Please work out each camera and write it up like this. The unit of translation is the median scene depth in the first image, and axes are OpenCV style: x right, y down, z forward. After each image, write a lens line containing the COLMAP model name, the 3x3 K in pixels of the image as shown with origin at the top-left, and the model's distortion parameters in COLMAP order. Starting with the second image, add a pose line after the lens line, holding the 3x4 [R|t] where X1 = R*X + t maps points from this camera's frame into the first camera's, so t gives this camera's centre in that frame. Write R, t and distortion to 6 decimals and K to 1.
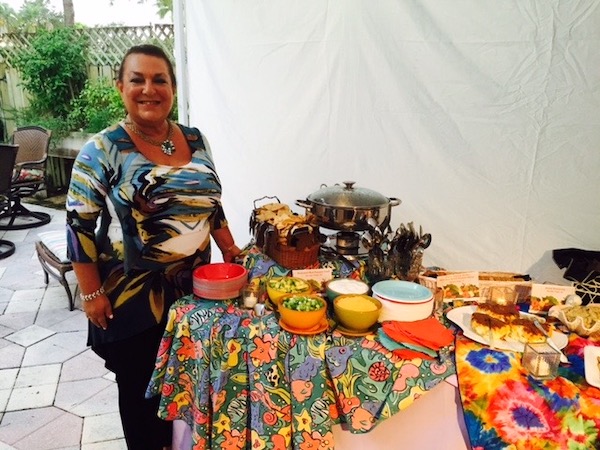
lens RADIAL K [[507.4, 0, 300.0], [0, 507.4, 225.0], [0, 0, 1]] dist [0.085336, -0.125606]
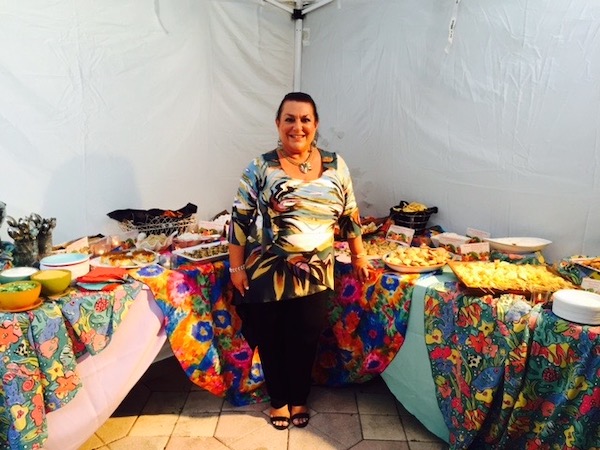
lens RADIAL K [[507.4, 0, 300.0], [0, 507.4, 225.0], [0, 0, 1]] dist [0.085336, -0.125606]
pose [[0.325078, -0.215410, 0.920827, -0.907238], [0.224471, 0.963461, 0.146139, -0.017741], [-0.918660, 0.159192, 0.361553, -0.082139]]
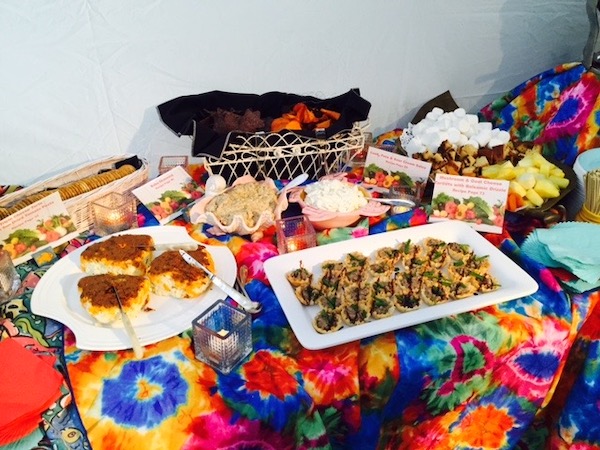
lens RADIAL K [[507.4, 0, 300.0], [0, 507.4, 225.0], [0, 0, 1]] dist [0.085336, -0.125606]
pose [[0.685119, -0.416604, 0.597539, 0.216082], [0.189211, 0.893932, 0.406306, -0.056893], [-0.703428, -0.165307, 0.691276, 0.515149]]
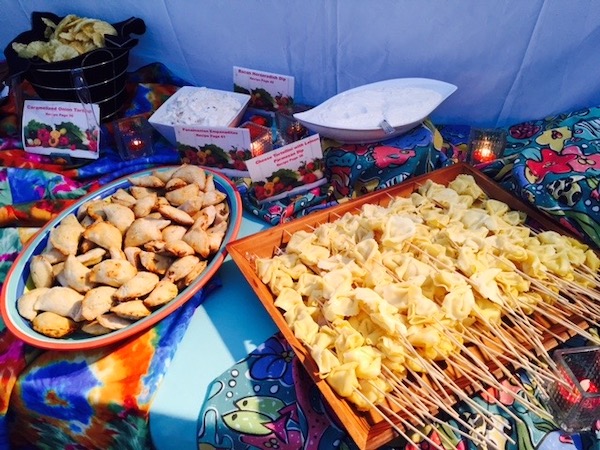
lens RADIAL K [[507.4, 0, 300.0], [0, 507.4, 225.0], [0, 0, 1]] dist [0.085336, -0.125606]
pose [[-0.217352, -0.631024, 0.744692, 0.369692], [0.256334, 0.699253, 0.667336, 0.108136], [-0.941834, 0.335937, 0.009769, 0.016913]]
